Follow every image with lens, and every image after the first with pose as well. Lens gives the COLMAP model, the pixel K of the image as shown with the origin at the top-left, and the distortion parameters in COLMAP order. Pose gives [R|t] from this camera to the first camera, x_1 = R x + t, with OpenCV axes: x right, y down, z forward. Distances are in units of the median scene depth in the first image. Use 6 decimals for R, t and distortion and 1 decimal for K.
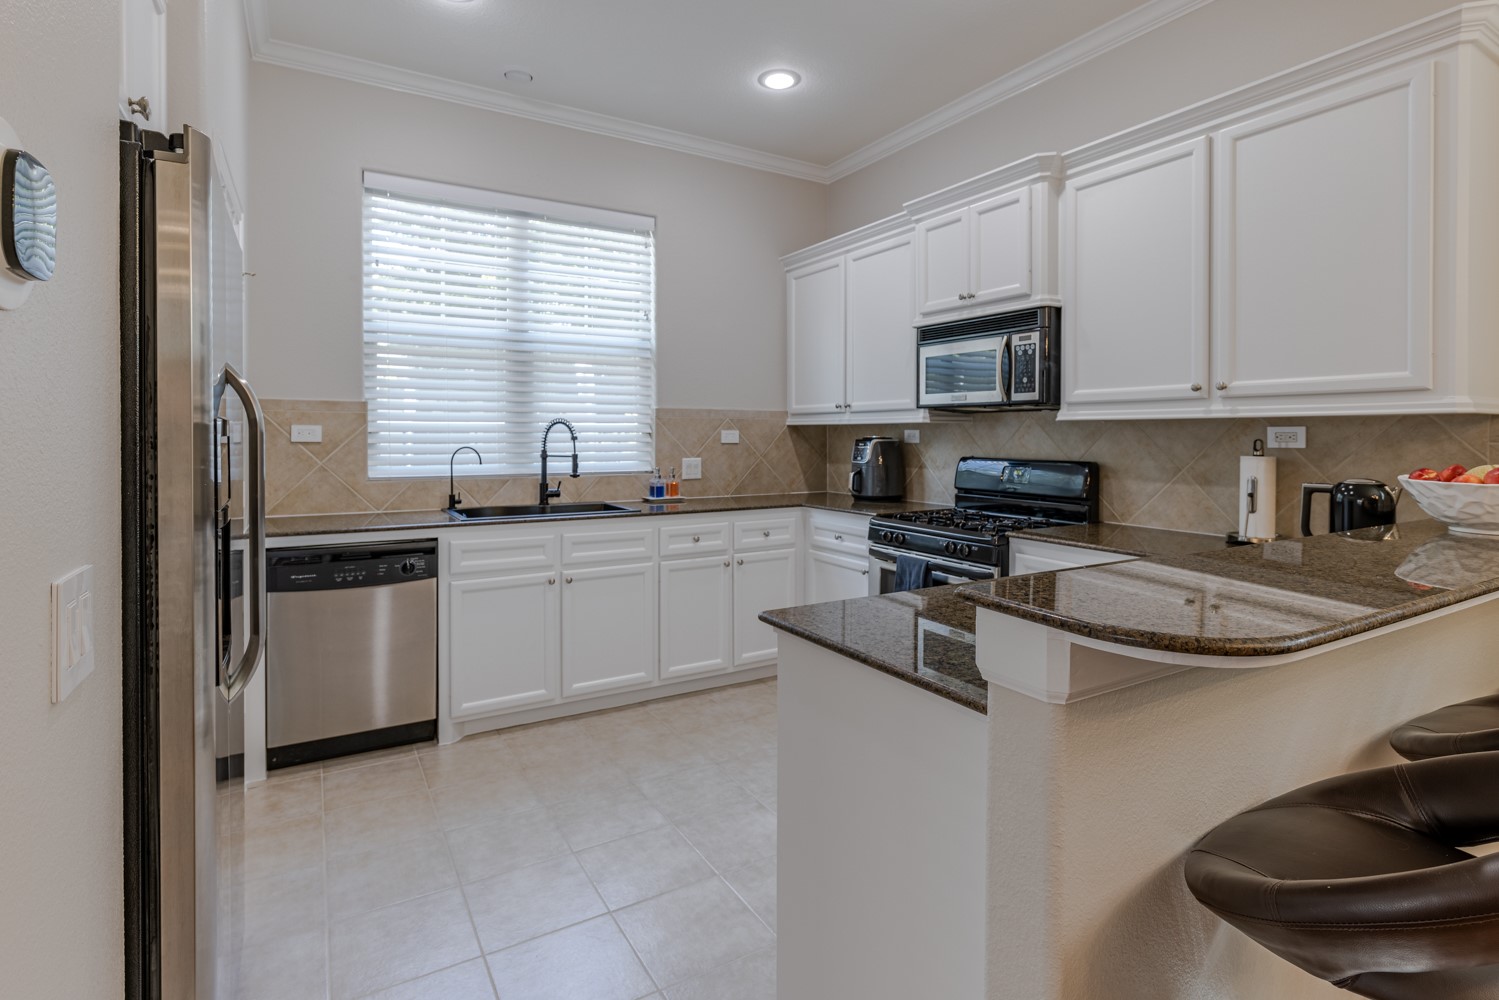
lens RADIAL K [[744.4, 0, 747.6], [0, 744.4, 439.7], [0, 0, 1]] dist [-0.000353, 0.000051]
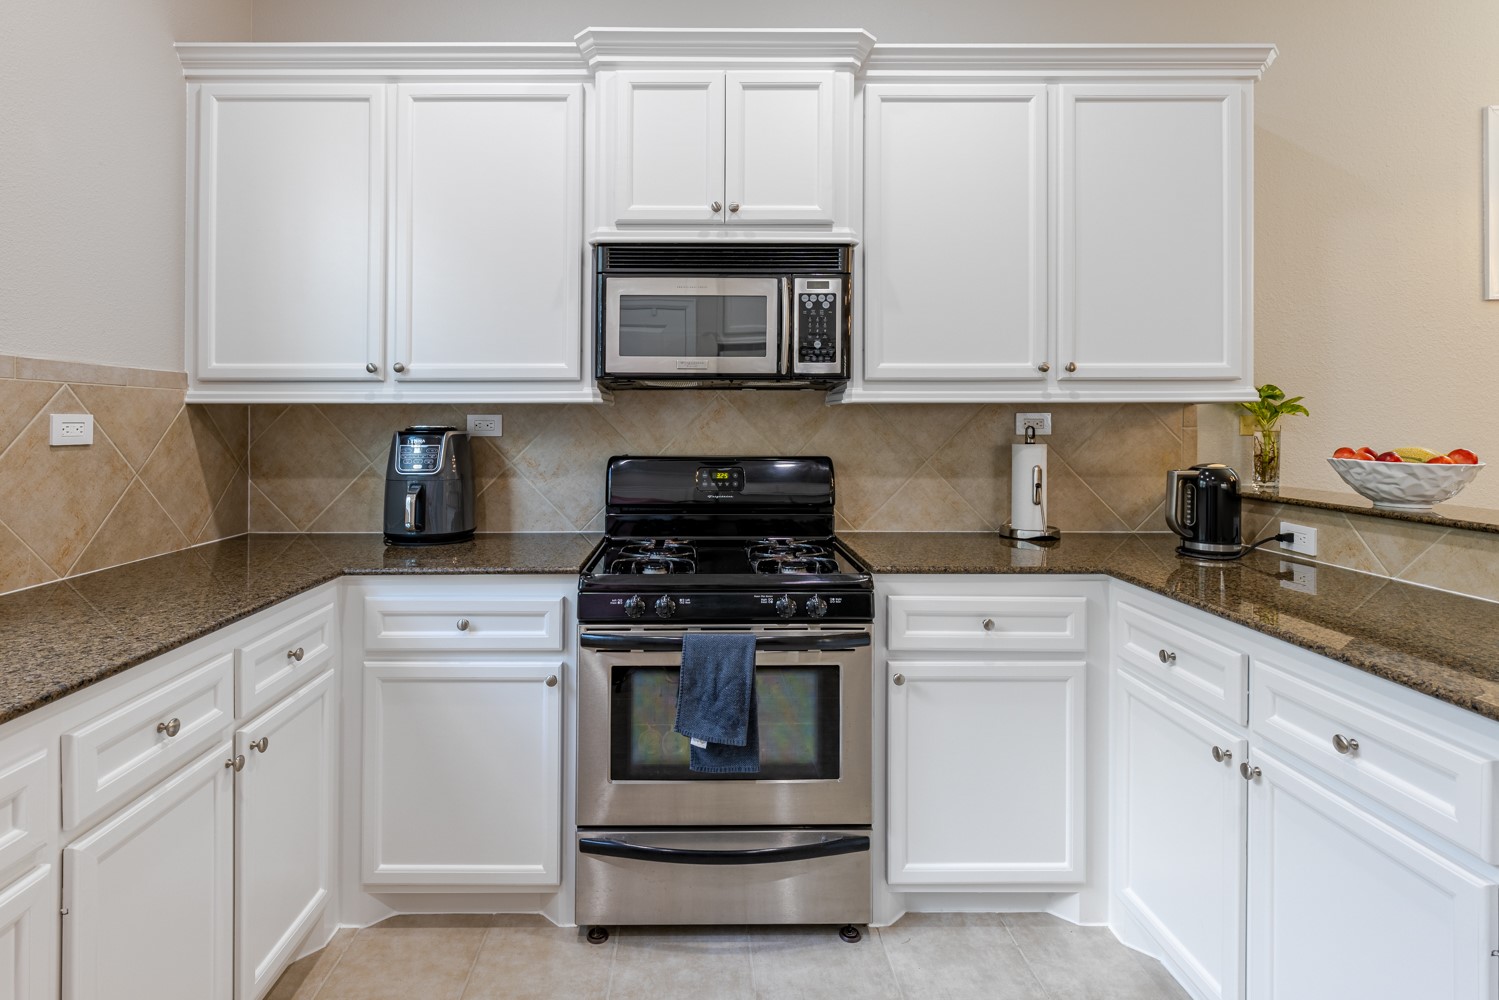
lens RADIAL K [[753.4, 0, 748.3], [0, 753.4, 413.7], [0, 0, 1]] dist [0.000484, 0.000189]
pose [[0.506035, 0.007042, 0.862484, -0.237618], [0.008663, 0.999875, -0.013247, -0.004976], [-0.862469, 0.014175, 0.505911, 0.603975]]
